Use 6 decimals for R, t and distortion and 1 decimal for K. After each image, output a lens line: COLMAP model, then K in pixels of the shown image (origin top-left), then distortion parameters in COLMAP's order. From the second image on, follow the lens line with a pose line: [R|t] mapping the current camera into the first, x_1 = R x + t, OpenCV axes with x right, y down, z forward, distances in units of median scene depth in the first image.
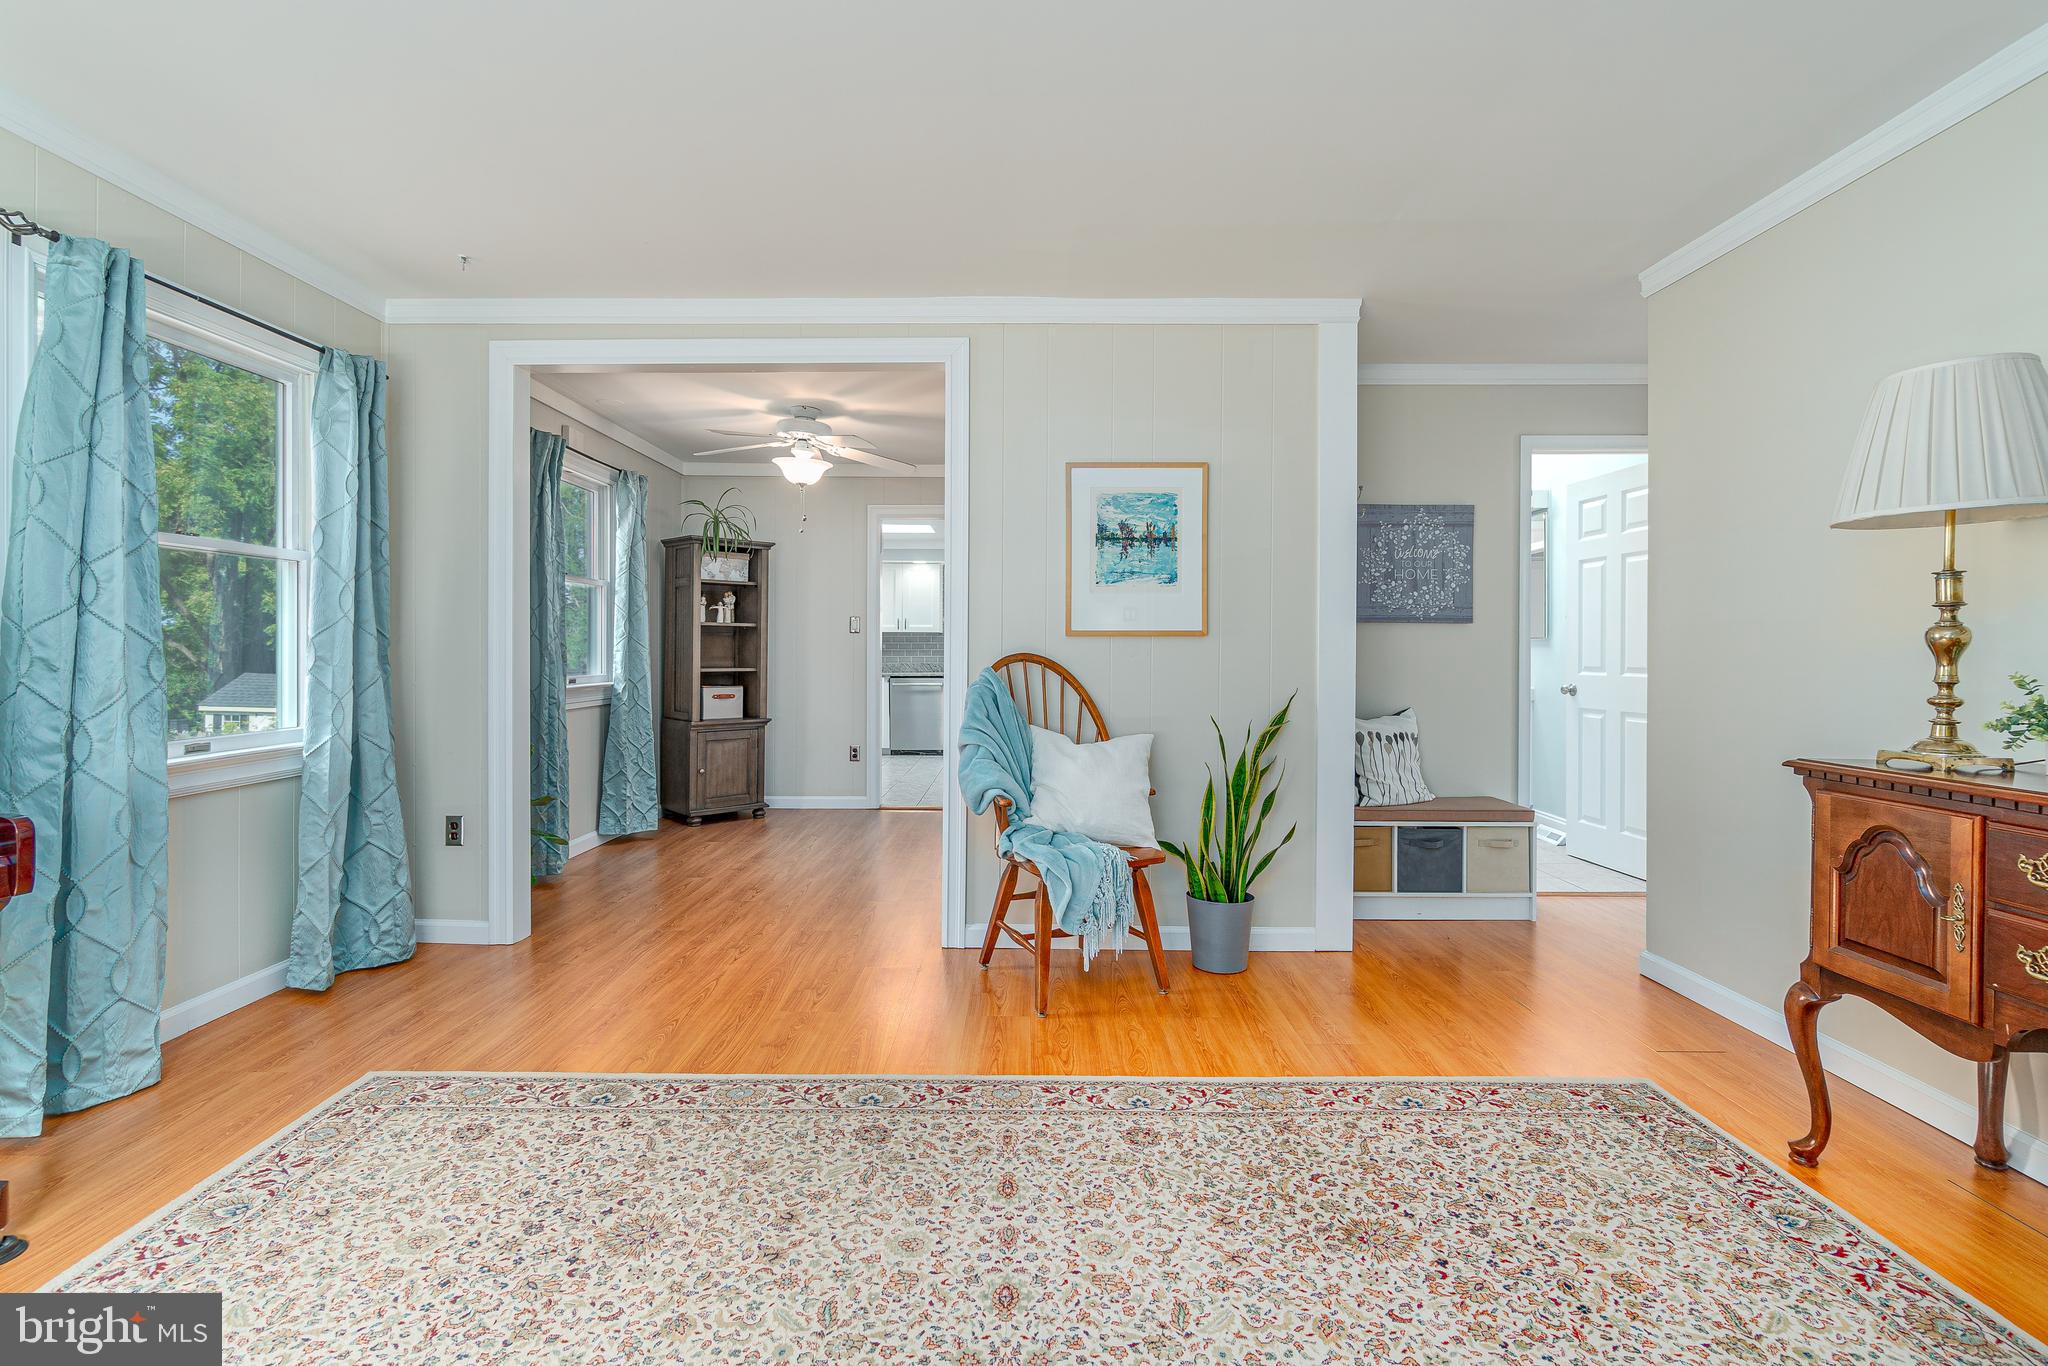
lens RADIAL K [[932.6, 0, 1013.9], [0, 932.6, 655.1], [0, 0, 1]] dist [-0.002189, -0.000272]
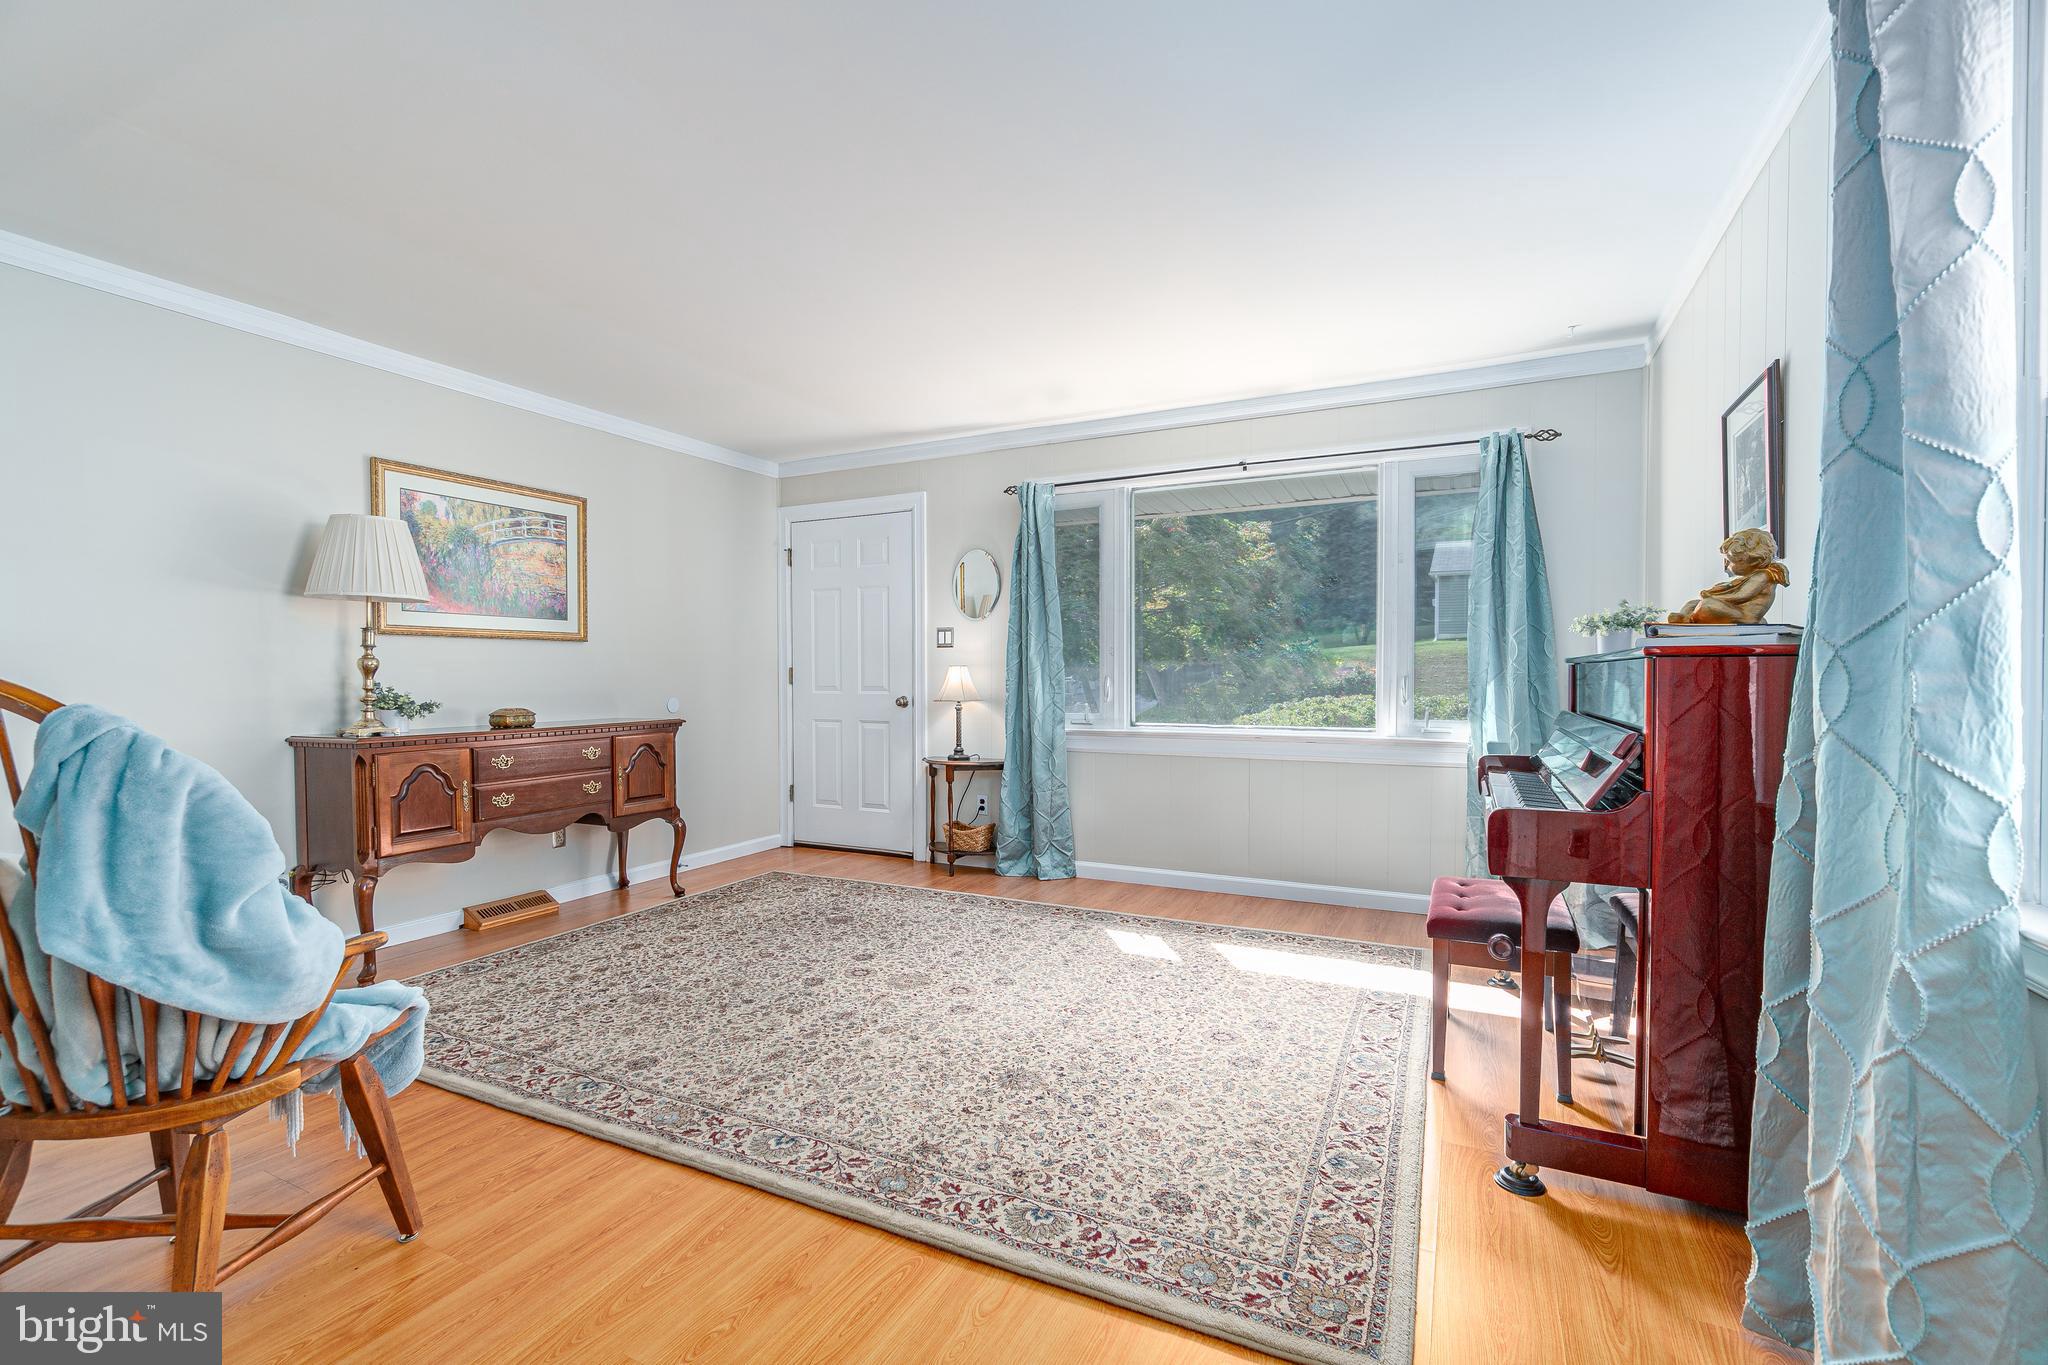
lens RADIAL K [[888.6, 0, 1035.6], [0, 888.6, 687.7], [0, 0, 1]] dist [0.000461, -0.000034]
pose [[-0.908406, -0.004677, 0.418062, -0.563710], [0.002450, 0.999861, 0.016509, 0.001336], [-0.418081, 0.016021, -0.908268, 1.260489]]
